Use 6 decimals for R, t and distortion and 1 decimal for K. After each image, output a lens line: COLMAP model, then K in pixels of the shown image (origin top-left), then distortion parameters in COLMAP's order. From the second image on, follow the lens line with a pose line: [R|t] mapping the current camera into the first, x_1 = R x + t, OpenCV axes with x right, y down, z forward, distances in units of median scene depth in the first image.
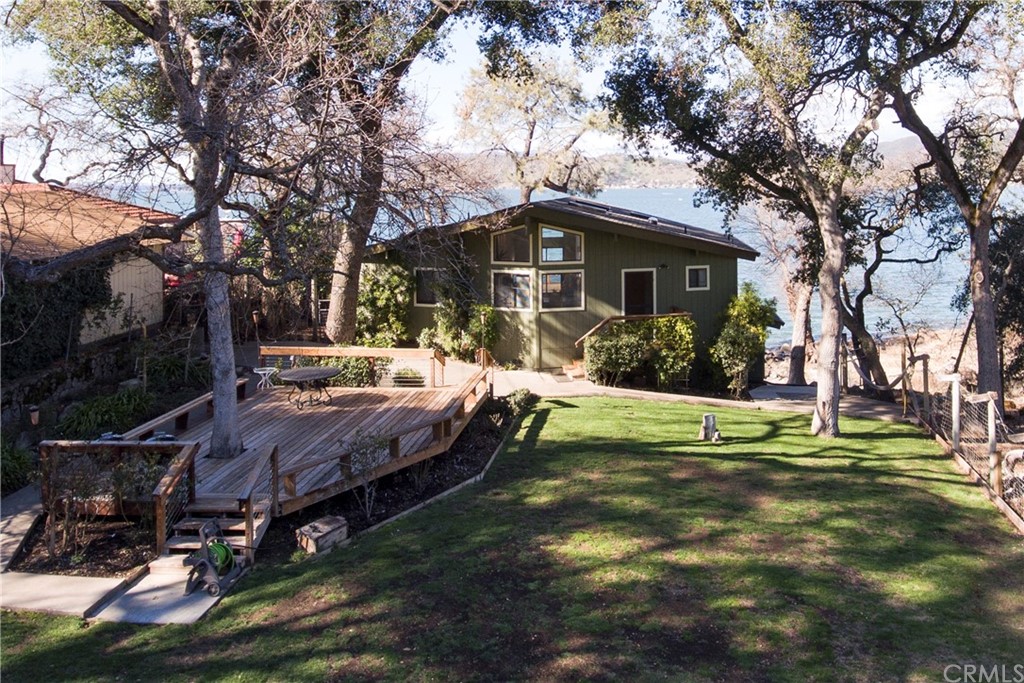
lens RADIAL K [[956.6, 0, 512.0], [0, 956.6, 341.5], [0, 0, 1]] dist [-0.002024, 0.006050]
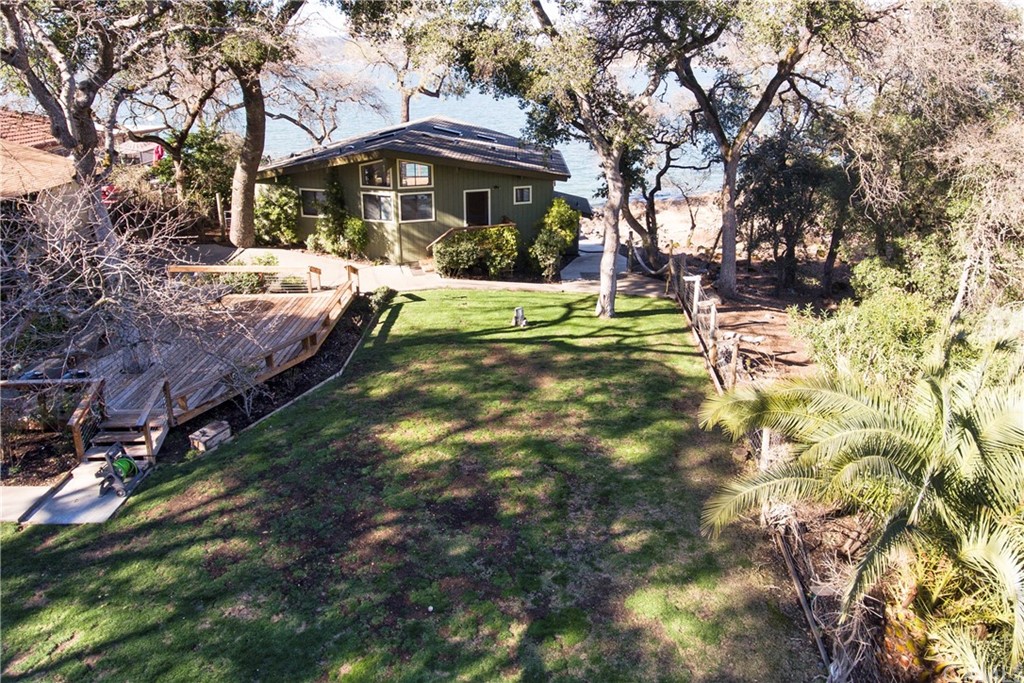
lens RADIAL K [[698.0, 0, 527.0], [0, 698.0, 311.4], [0, 0, 1]] dist [0.001309, -0.001522]
pose [[0.993620, 0.009559, 0.112376, 0.120104], [-0.039134, 0.963718, 0.264038, -0.217859], [-0.105775, -0.266751, 0.957943, 0.029534]]
